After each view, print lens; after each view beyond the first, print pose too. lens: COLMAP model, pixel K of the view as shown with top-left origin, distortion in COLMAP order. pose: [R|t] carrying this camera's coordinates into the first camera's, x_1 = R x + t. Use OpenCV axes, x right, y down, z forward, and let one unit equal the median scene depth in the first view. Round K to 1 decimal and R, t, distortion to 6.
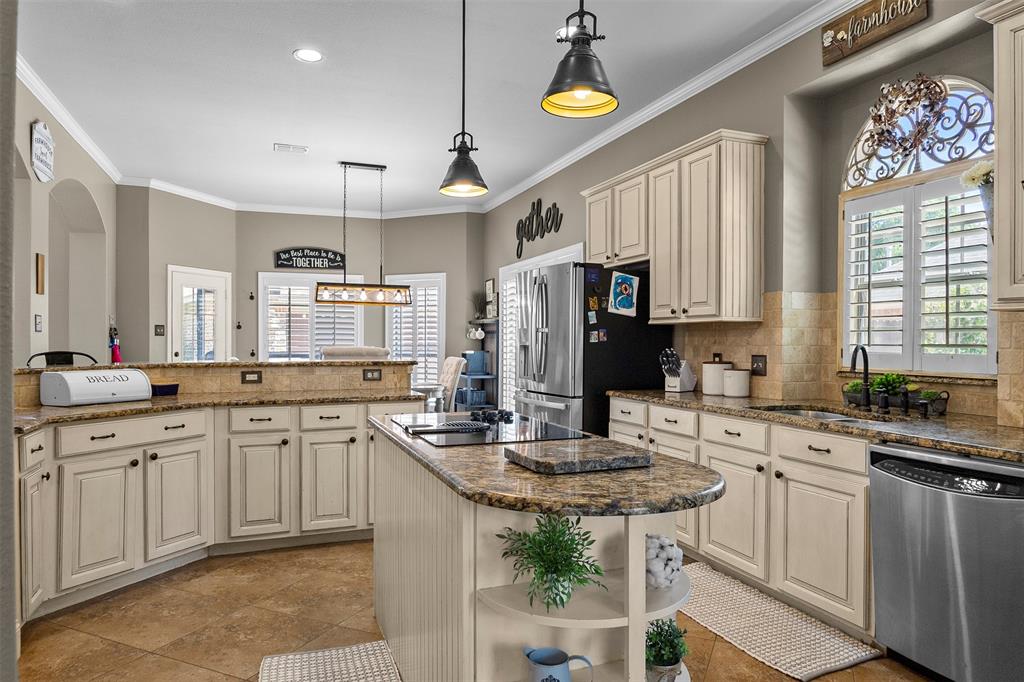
lens RADIAL K [[670.7, 0, 513.2], [0, 670.7, 340.3], [0, 0, 1]] dist [-0.002269, -0.002774]
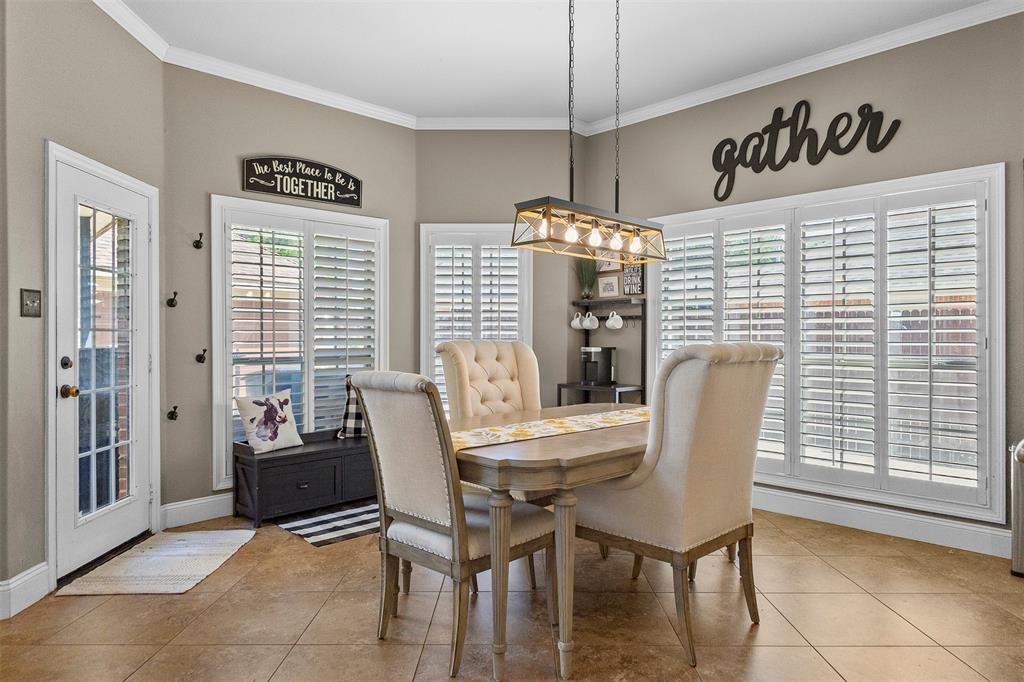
lens RADIAL K [[631.2, 0, 511.7], [0, 631.2, 333.8], [0, 0, 1]] dist [0.008486, -0.003610]
pose [[0.913949, -0.000680, 0.405829, -0.694372], [0.000829, 1.000000, -0.000192, 0.005456], [-0.405829, 0.000512, 0.913949, 0.899438]]
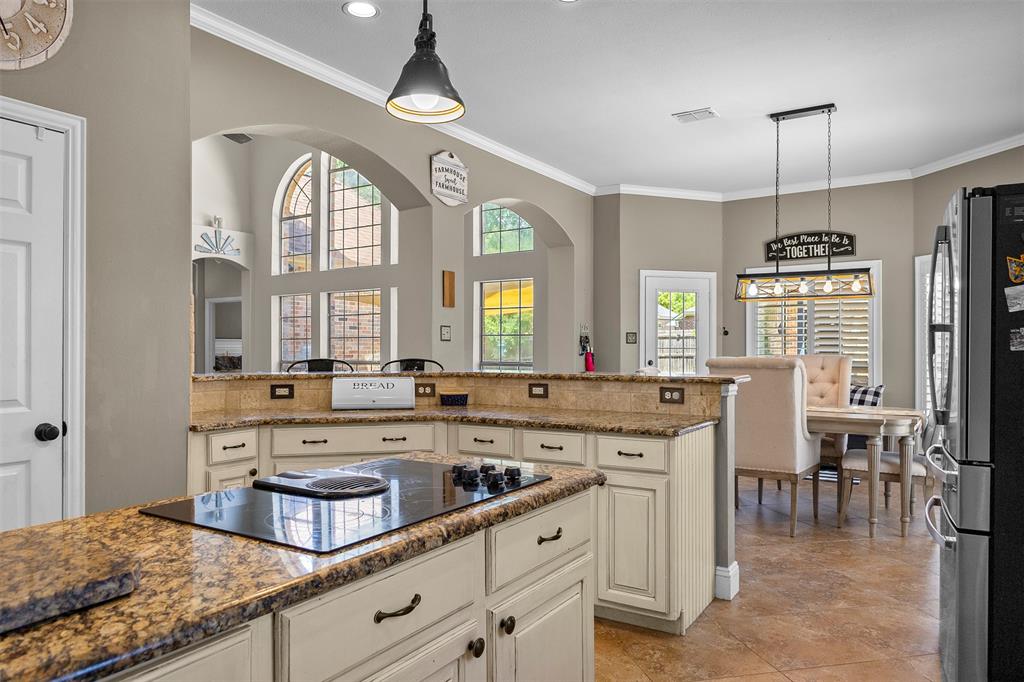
lens RADIAL K [[693.9, 0, 509.9], [0, 693.9, 349.9], [0, 0, 1]] dist [-0.000462, -0.002729]
pose [[0.591080, 0.000015, -0.806613, 0.303860], [0.002496, 0.999995, 0.001848, 0.000387], [0.806609, -0.003106, 0.591077, 0.427125]]
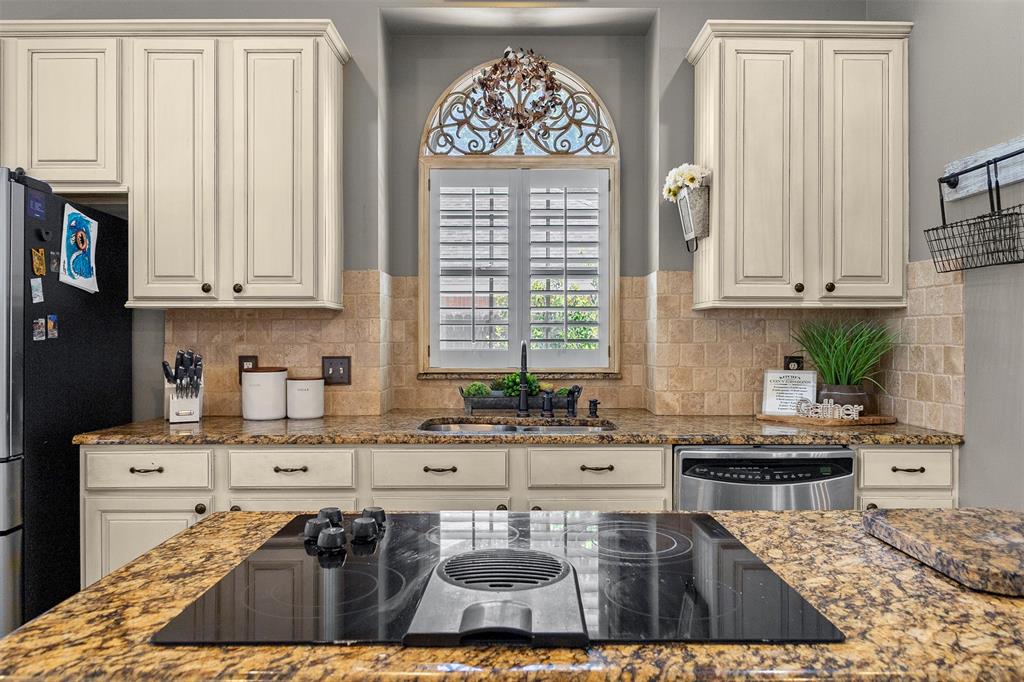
lens RADIAL K [[700.9, 0, 512.7], [0, 700.9, 342.1], [0, 0, 1]] dist [-0.010343, -0.005621]
pose [[0.354406, -0.011662, 0.935019, -0.237404], [0.002178, 0.999930, 0.011646, -0.001334], [-0.935089, -0.002091, 0.354407, 0.497520]]
